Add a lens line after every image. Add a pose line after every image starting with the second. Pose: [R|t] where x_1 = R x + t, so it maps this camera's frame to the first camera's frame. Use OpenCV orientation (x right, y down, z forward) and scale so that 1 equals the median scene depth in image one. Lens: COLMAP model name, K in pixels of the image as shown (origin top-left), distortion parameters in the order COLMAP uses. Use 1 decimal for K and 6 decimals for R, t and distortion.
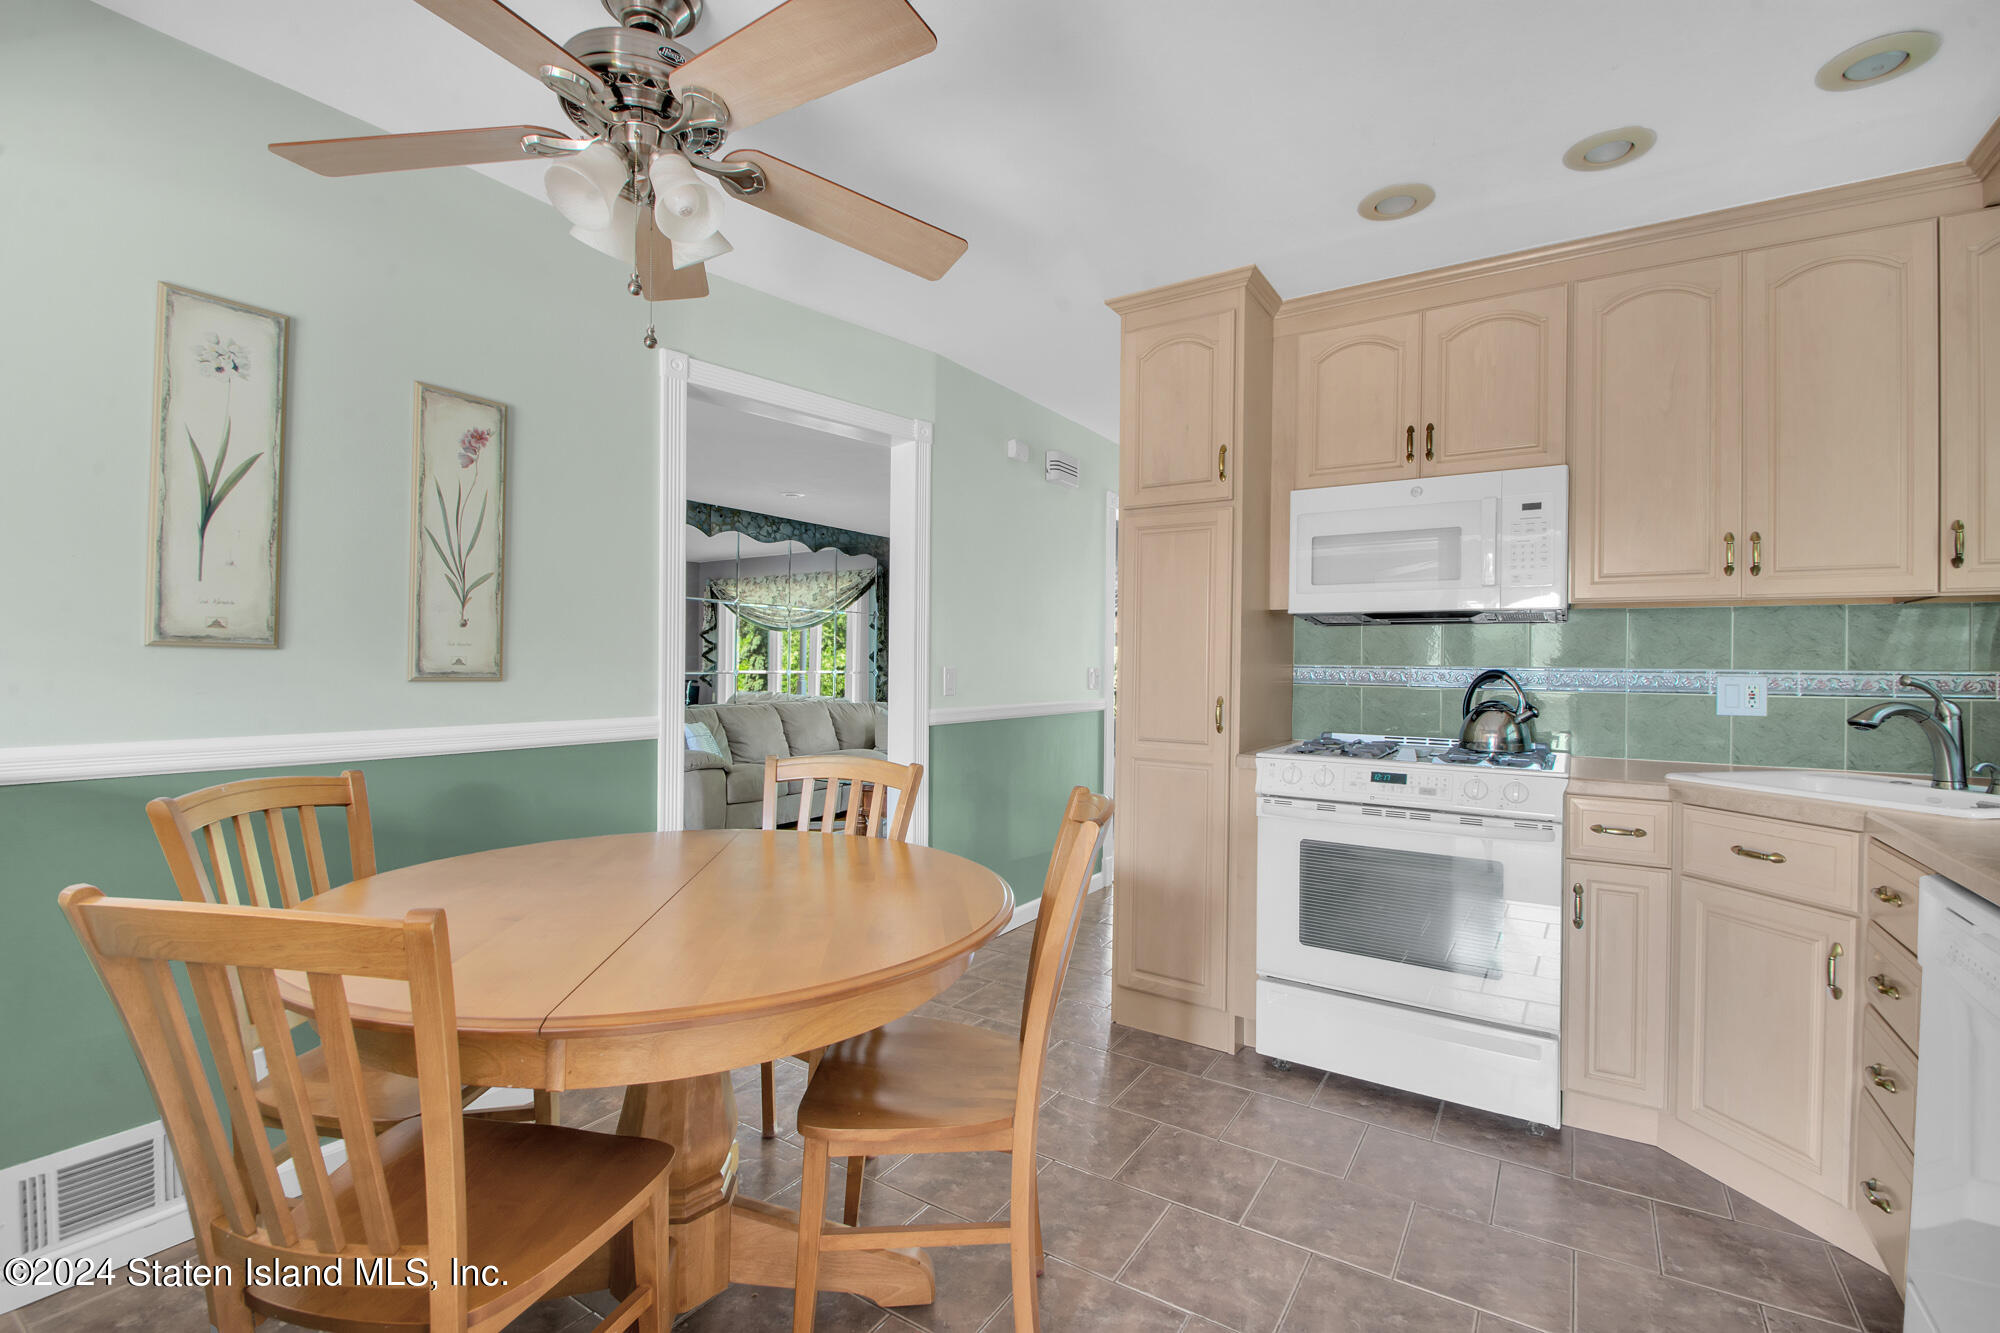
lens RADIAL K [[885.8, 0, 998.5], [0, 885.8, 658.5], [0, 0, 1]] dist [0.015024, -0.015463]
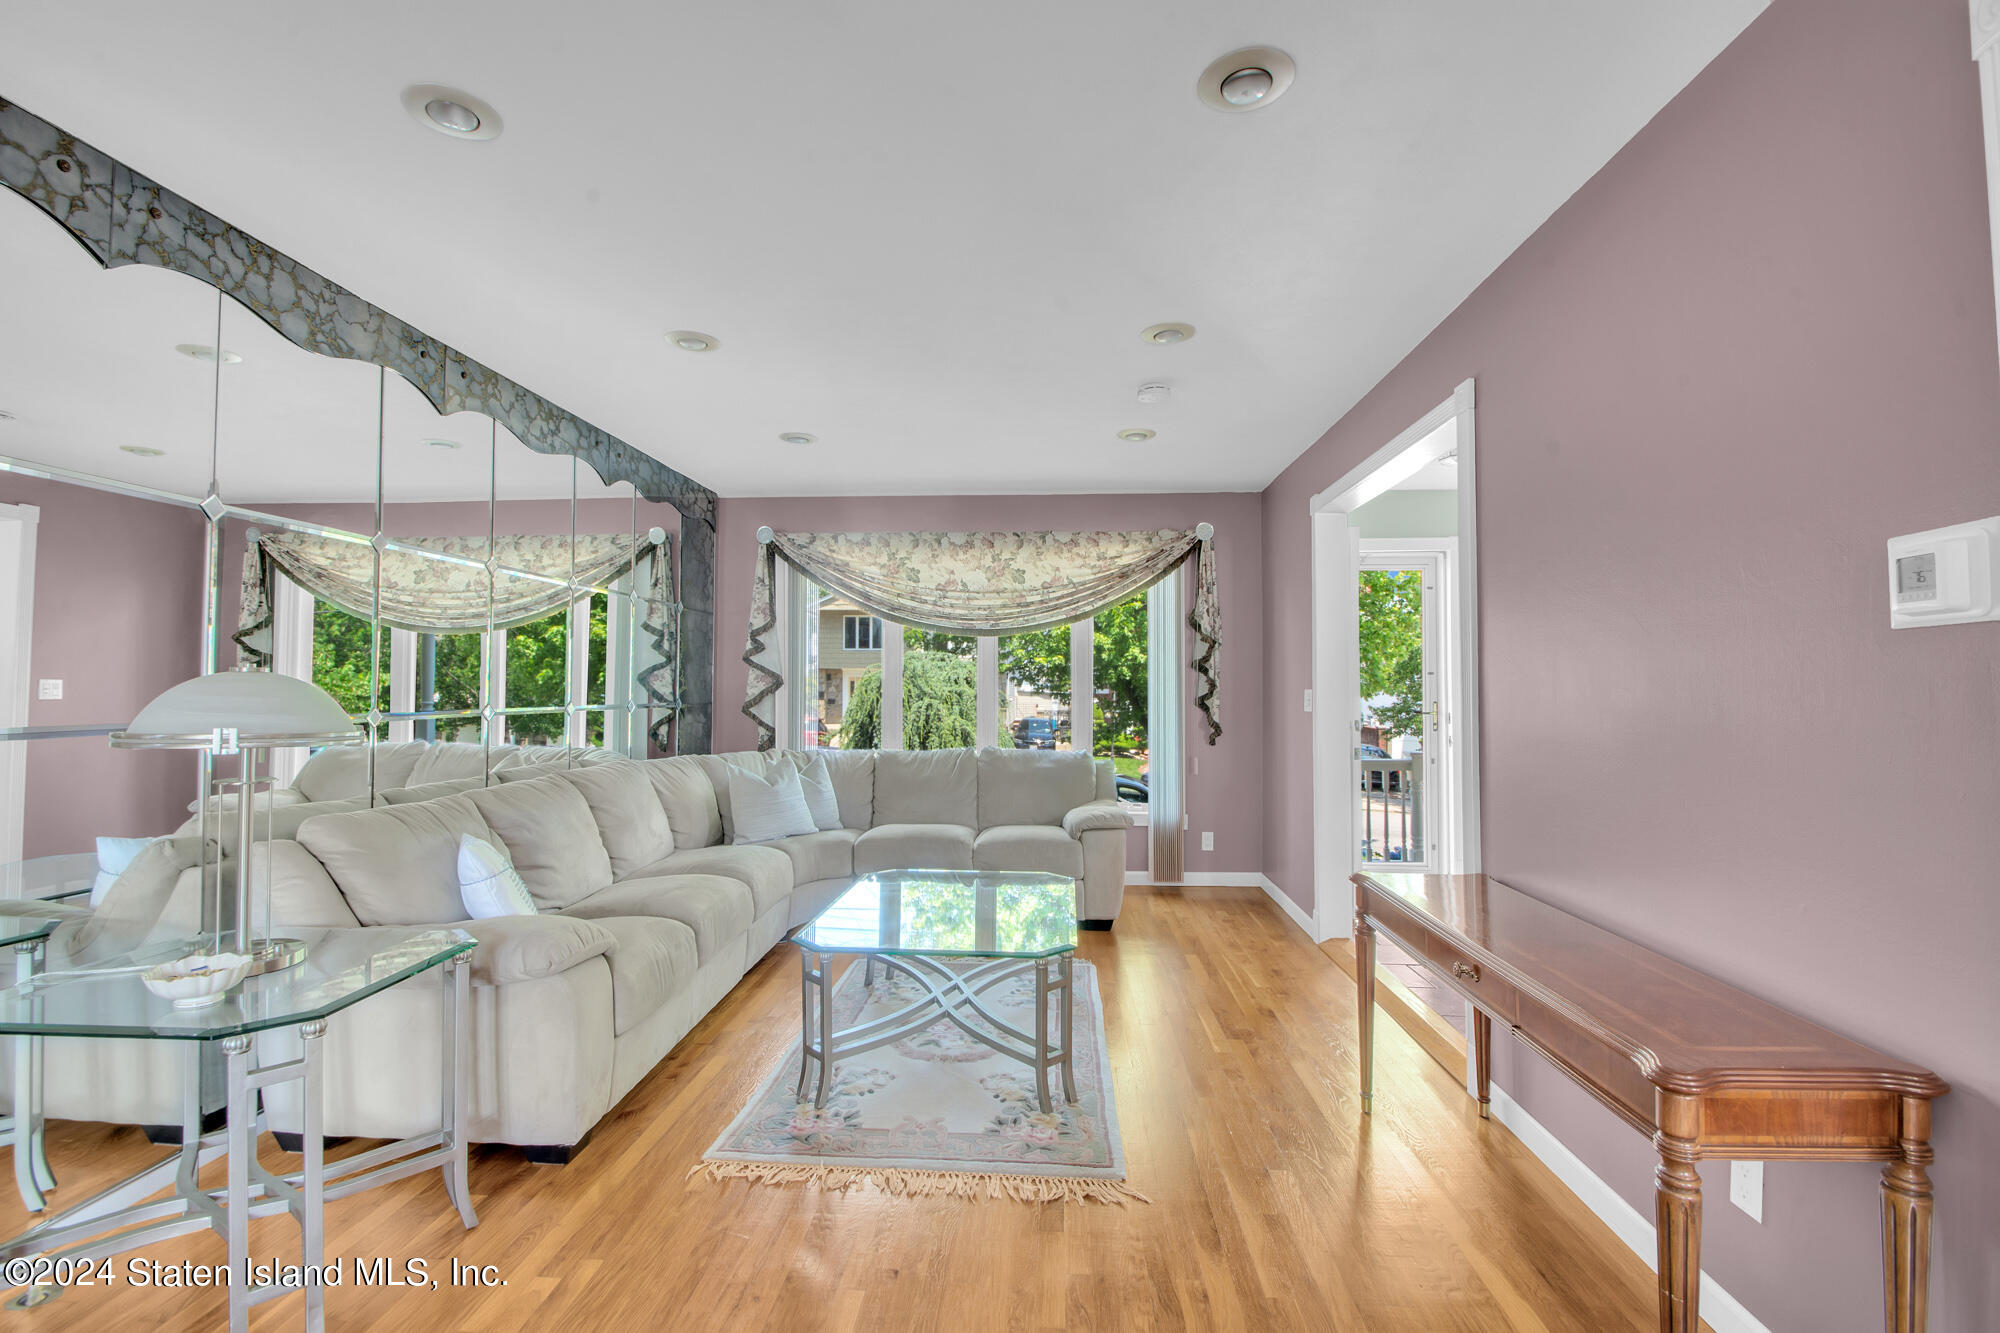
lens RADIAL K [[885.8, 0, 998.5], [0, 885.8, 658.5], [0, 0, 1]] dist [0.015024, -0.015463]
pose [[0.869166, 0.007505, 0.494464, -0.242609], [0.003652, 0.999760, -0.021594, -0.001401], [-0.494508, 0.020575, 0.868930, 0.373290]]
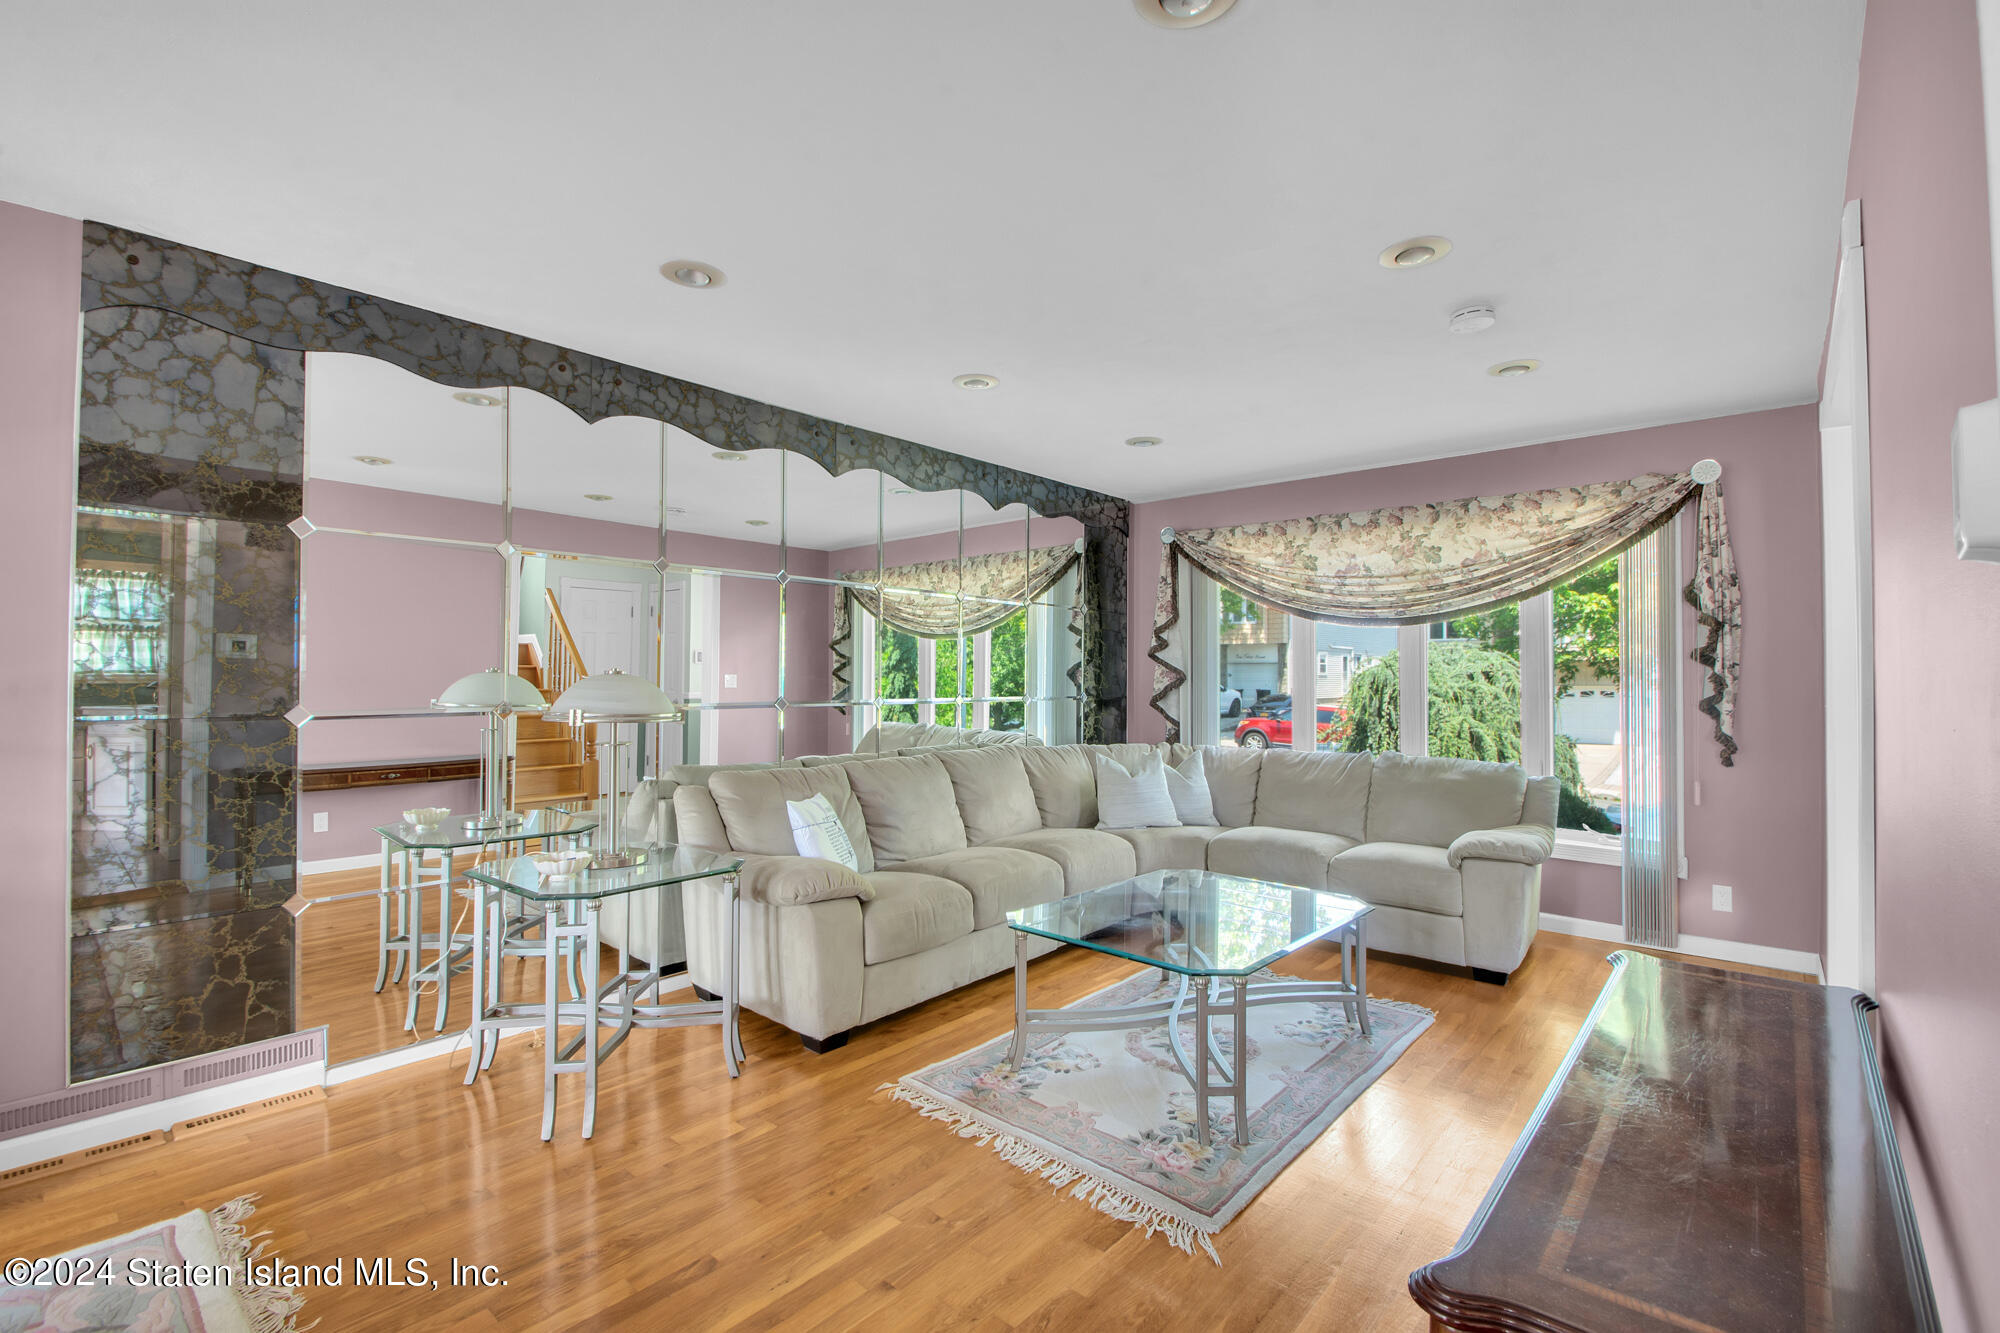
lens RADIAL K [[885.8, 0, 998.5], [0, 885.8, 658.5], [0, 0, 1]] dist [0.015024, -0.015463]
pose [[0.989085, -0.008680, -0.147093, -0.103402], [0.006212, 0.999832, -0.017229, -0.002548], [0.147218, 0.016127, 0.988973, 0.340770]]
